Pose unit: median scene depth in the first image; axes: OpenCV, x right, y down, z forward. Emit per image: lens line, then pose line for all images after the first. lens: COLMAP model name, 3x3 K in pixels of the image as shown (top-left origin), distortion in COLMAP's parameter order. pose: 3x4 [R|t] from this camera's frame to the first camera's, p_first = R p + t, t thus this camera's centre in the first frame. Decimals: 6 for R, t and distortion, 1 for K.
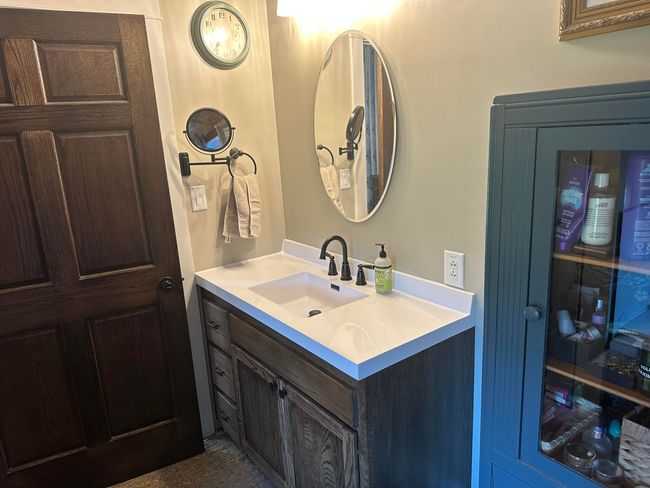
lens RADIAL K [[459.6, 0, 325.5], [0, 459.6, 245.7], [0, 0, 1]] dist [0.000935, -0.004704]
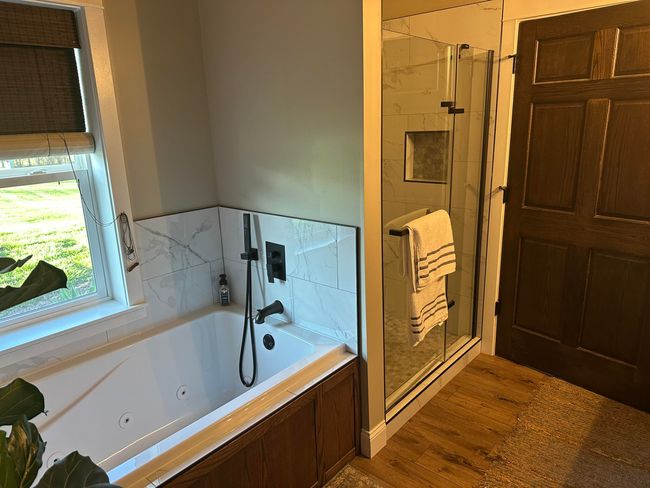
lens RADIAL K [[459.6, 0, 324.7], [0, 459.6, 243.6], [0, 0, 1]] dist [0.000935, -0.004704]
pose [[0.209389, 0.302764, -0.929780, 0.540245], [-0.219095, 0.941209, 0.257144, -0.022246], [0.952971, 0.149867, 0.263412, -0.042440]]
